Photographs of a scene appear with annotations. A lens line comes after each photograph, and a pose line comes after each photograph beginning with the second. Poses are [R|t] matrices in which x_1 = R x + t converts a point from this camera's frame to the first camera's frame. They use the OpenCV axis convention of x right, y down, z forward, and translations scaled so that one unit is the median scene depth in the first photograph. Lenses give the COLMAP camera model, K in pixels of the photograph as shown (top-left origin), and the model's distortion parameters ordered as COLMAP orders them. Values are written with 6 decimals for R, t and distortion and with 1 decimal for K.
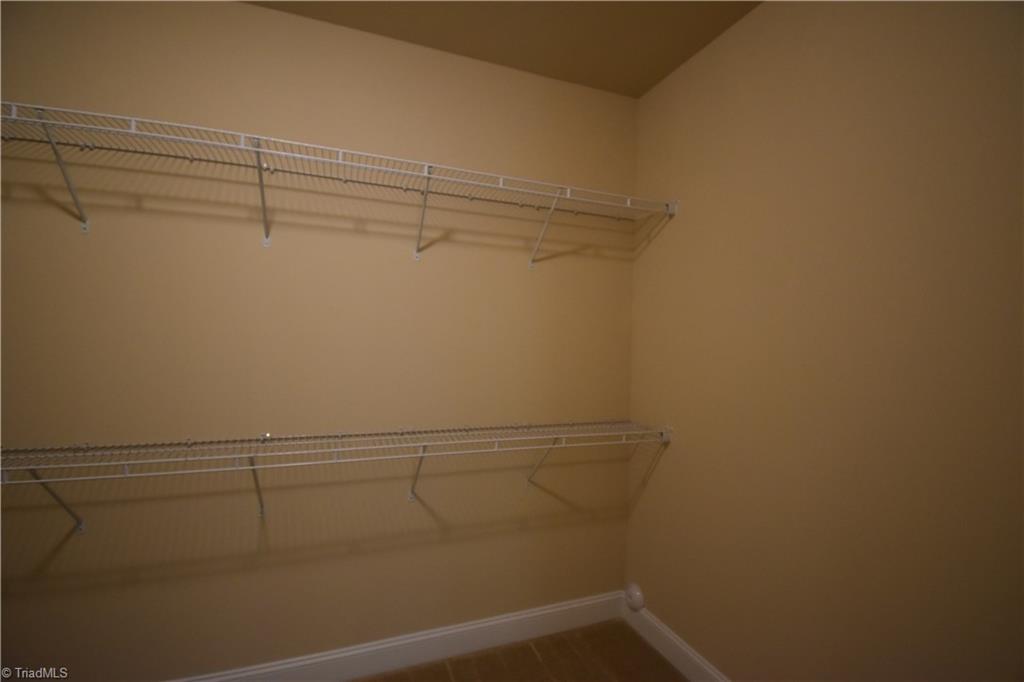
lens RADIAL K [[373.1, 0, 512.2], [0, 373.1, 340.2], [0, 0, 1]] dist [0.000489, -0.000311]
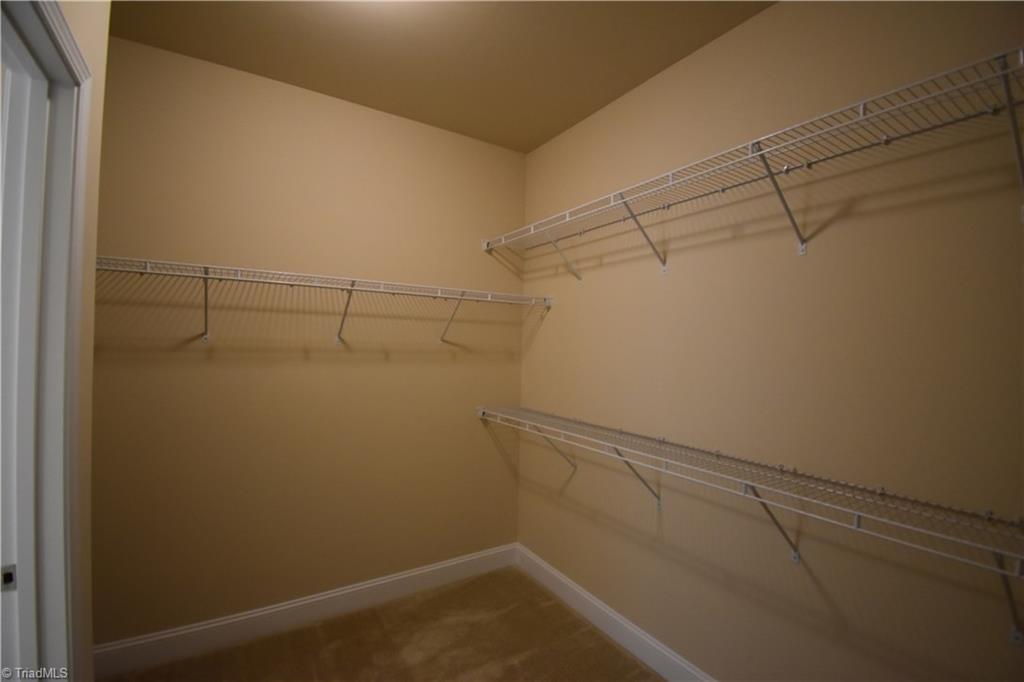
lens RADIAL K [[455.5, 0, 511.1], [0, 455.5, 344.3], [0, 0, 1]] dist [0.006971, -0.011740]
pose [[0.254382, -0.021090, -0.966874, 0.986839], [-0.016473, 0.999523, -0.026136, 0.021158], [0.966963, 0.022576, 0.253913, 0.319979]]
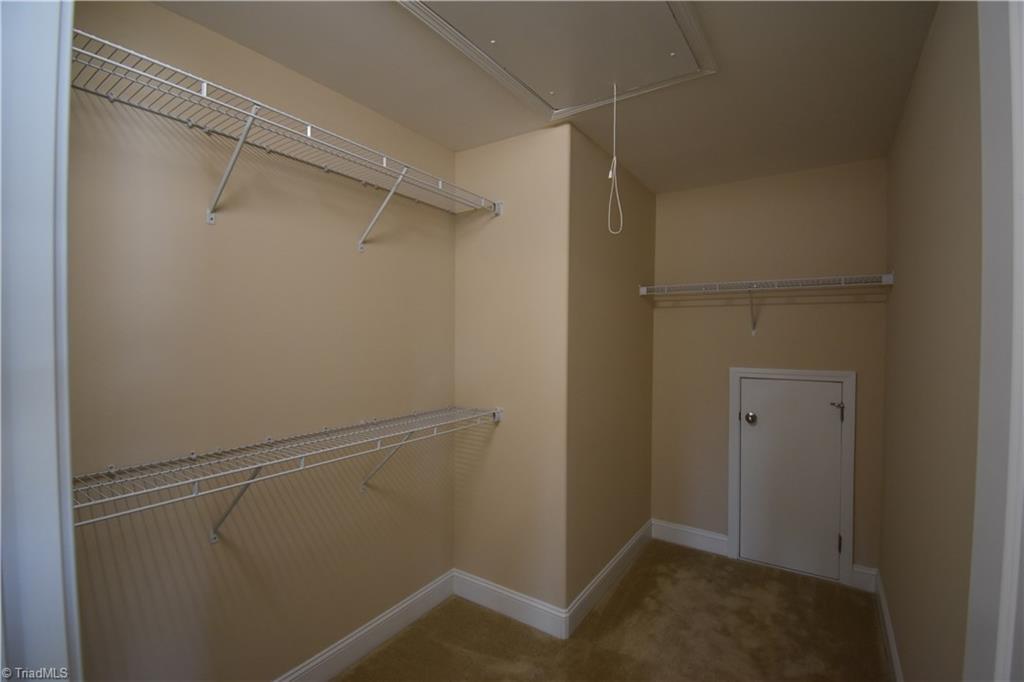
lens RADIAL K [[455.5, 0, 511.5], [0, 455.5, 340.5], [0, 0, 1]] dist [0.006971, -0.011740]
pose [[0.806068, -0.023770, 0.591345, -0.237582], [0.006144, 0.999475, 0.031800, -0.006511], [-0.591791, -0.022000, 0.805791, -0.074524]]
